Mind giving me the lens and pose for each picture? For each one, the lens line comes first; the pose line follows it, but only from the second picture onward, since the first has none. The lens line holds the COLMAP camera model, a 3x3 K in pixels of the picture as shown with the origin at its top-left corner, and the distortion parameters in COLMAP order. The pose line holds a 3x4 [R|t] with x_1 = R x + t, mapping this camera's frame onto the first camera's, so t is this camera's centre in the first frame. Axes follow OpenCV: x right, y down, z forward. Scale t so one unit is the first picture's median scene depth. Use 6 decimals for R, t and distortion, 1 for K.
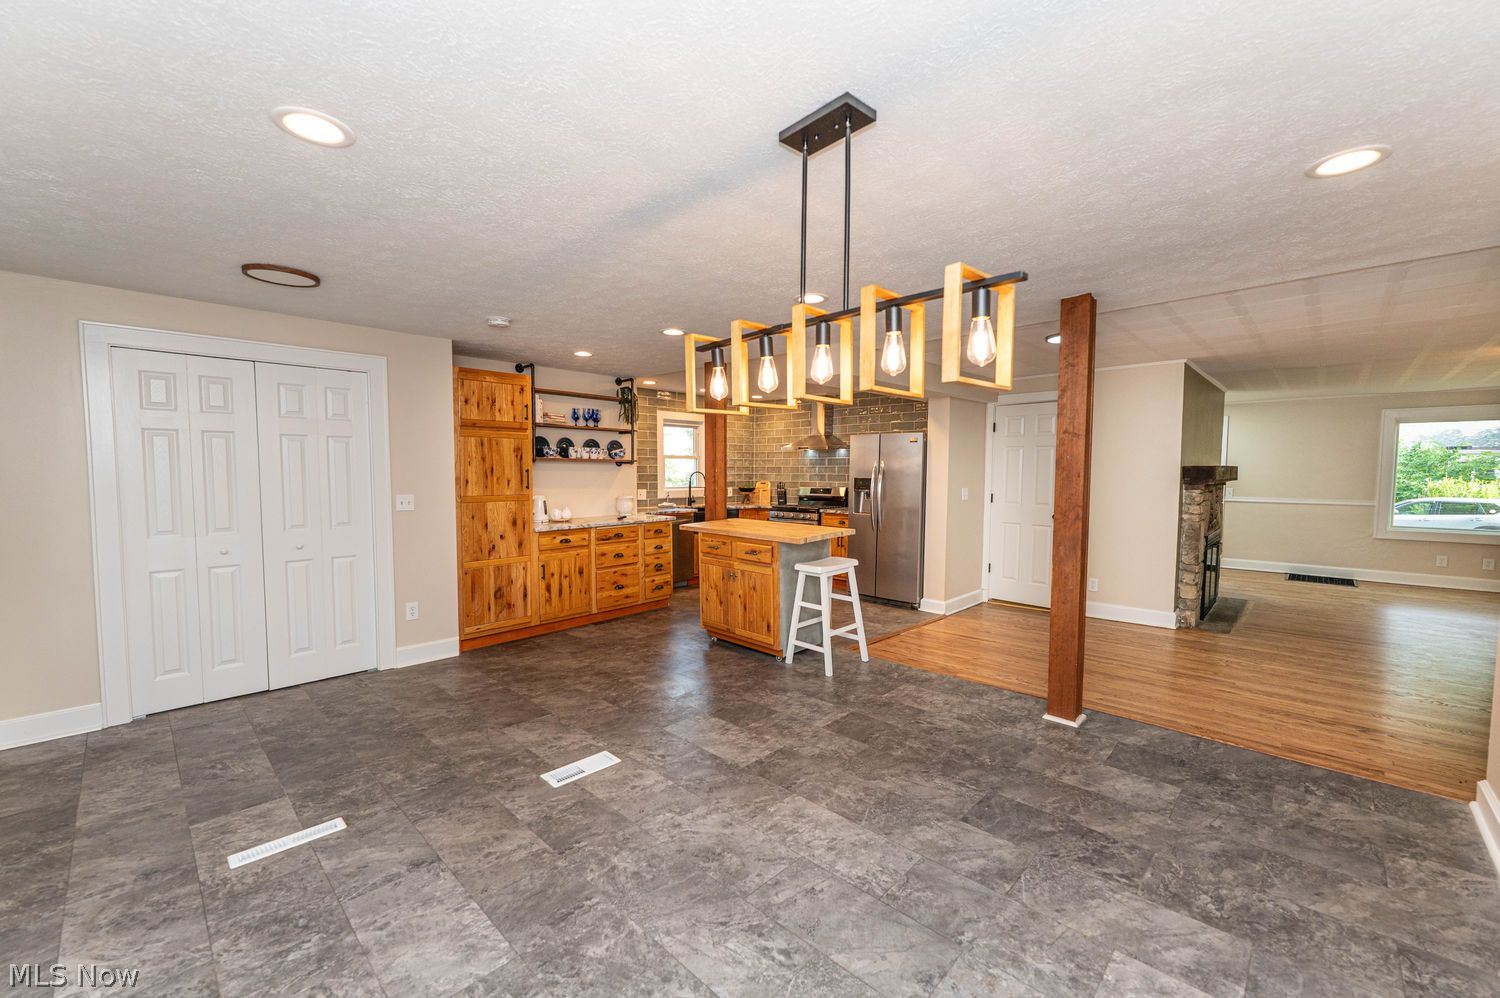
lens RADIAL K [[597.8, 0, 743.9], [0, 597.8, 500.4], [0, 0, 1]] dist [-0.000922, -0.000072]
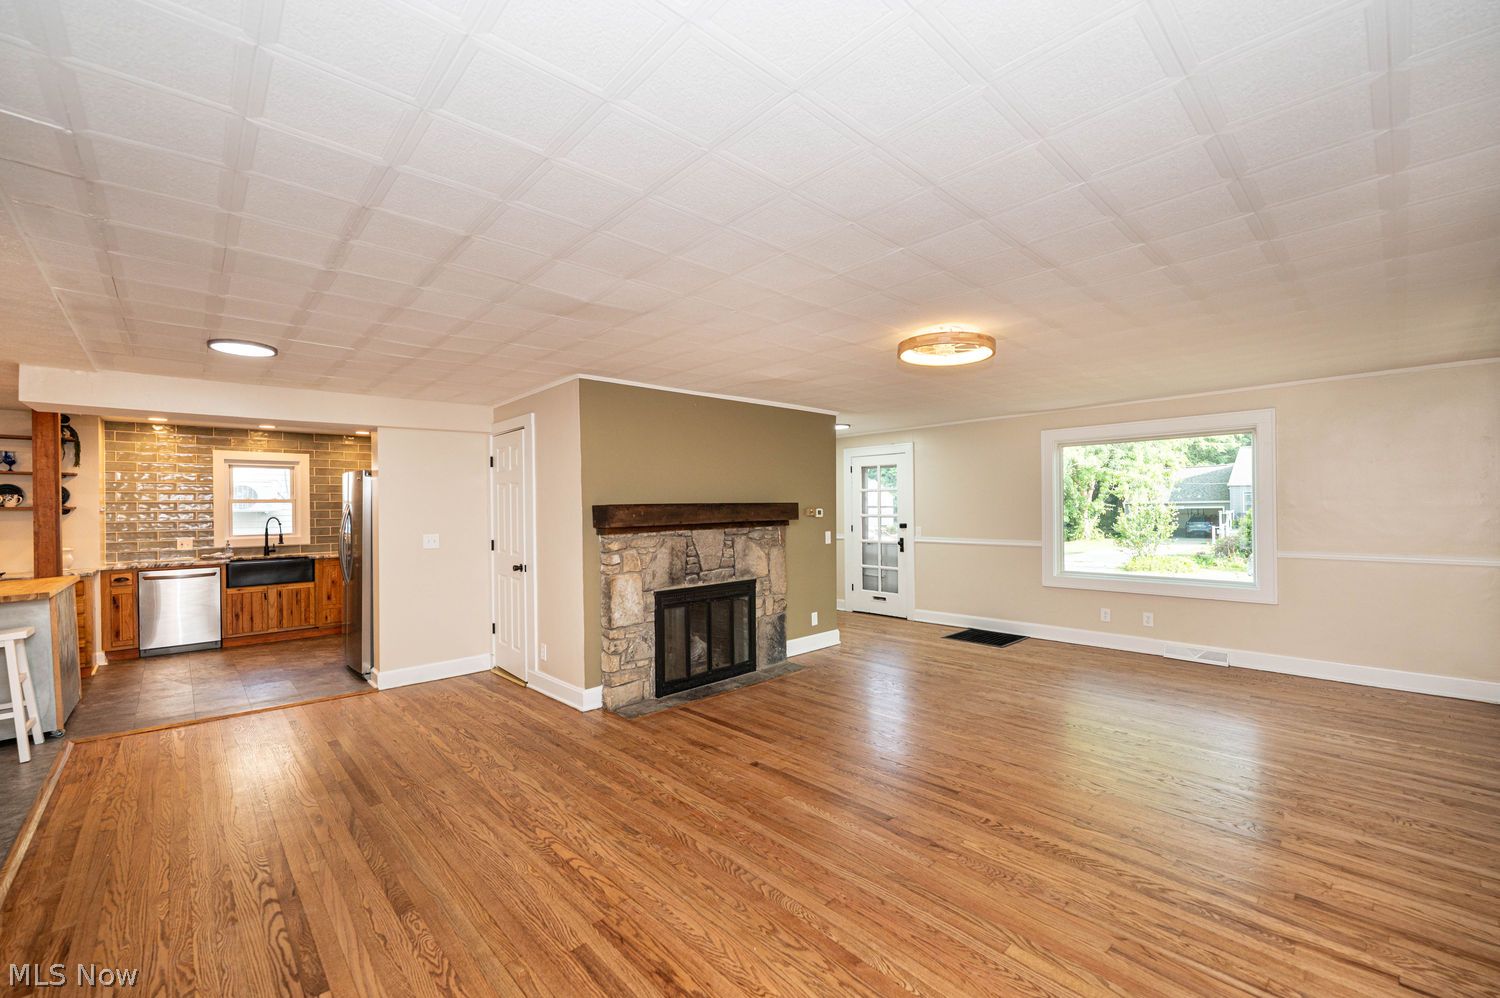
lens RADIAL K [[609.7, 0, 739.7], [0, 609.7, 507.0], [0, 0, 1]] dist [-0.000725, 0.000093]
pose [[0.998577, -0.014896, -0.051206, 0.912402], [0.012182, 0.998525, -0.052916, -0.009367], [0.051918, 0.052217, 0.997285, 0.177719]]
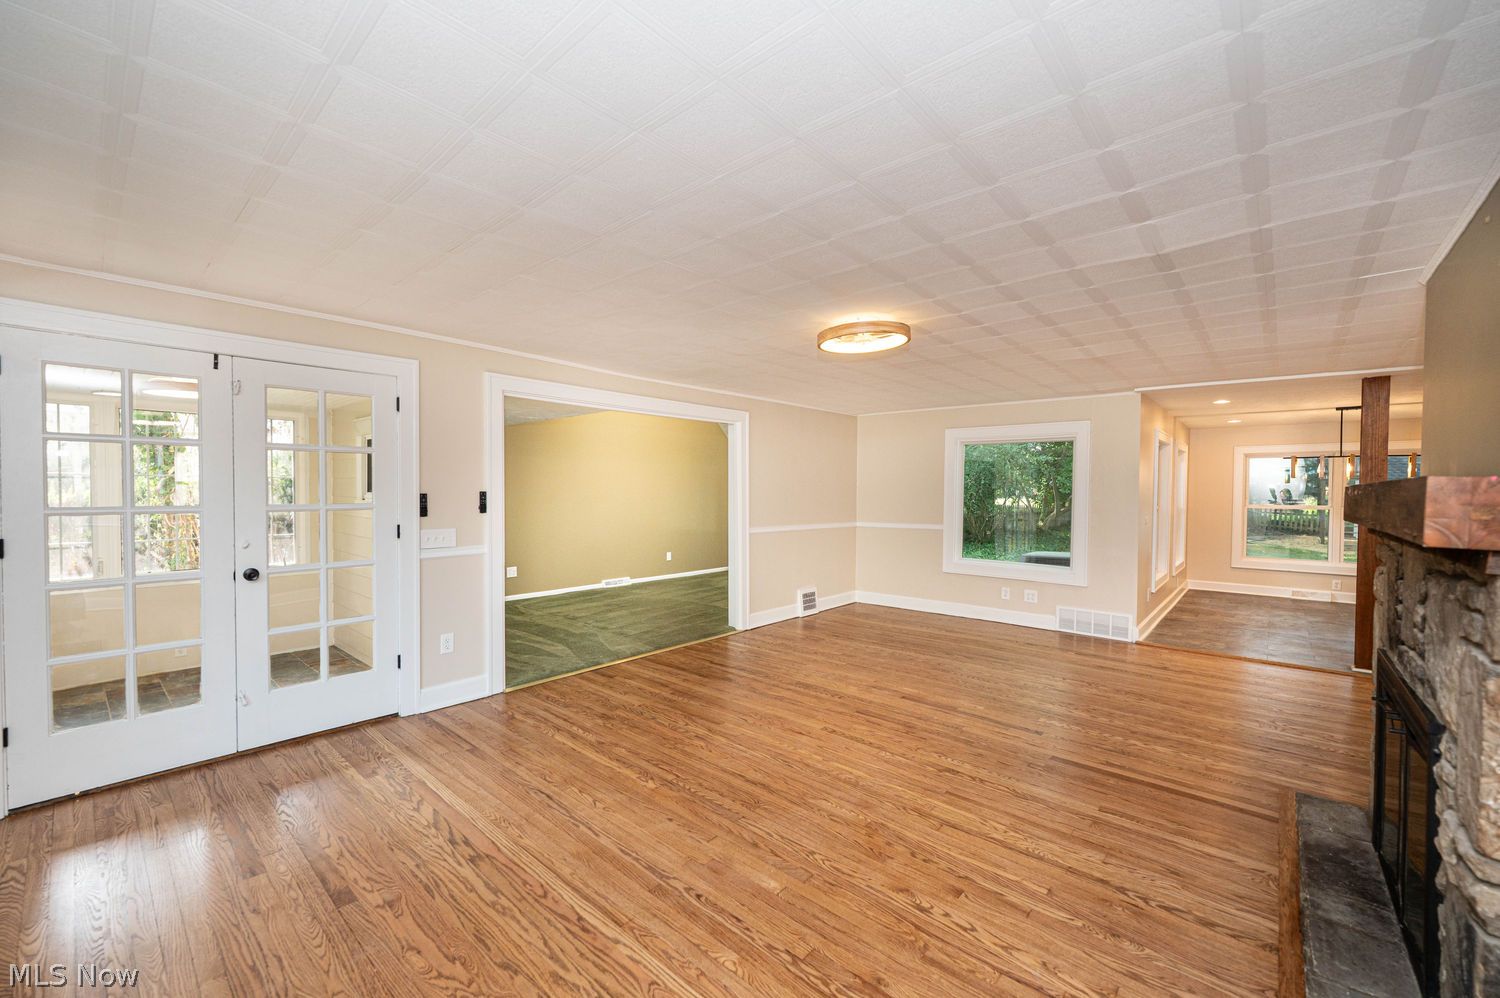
lens RADIAL K [[600.0, 0, 748.5], [0, 600.0, 506.3], [0, 0, 1]] dist [-0.000353, -0.000002]
pose [[-0.998723, -0.009579, -0.049607, 1.226271], [-0.013476, 0.996797, 0.078835, -0.069334], [0.048693, 0.079403, -0.995653, 1.369402]]
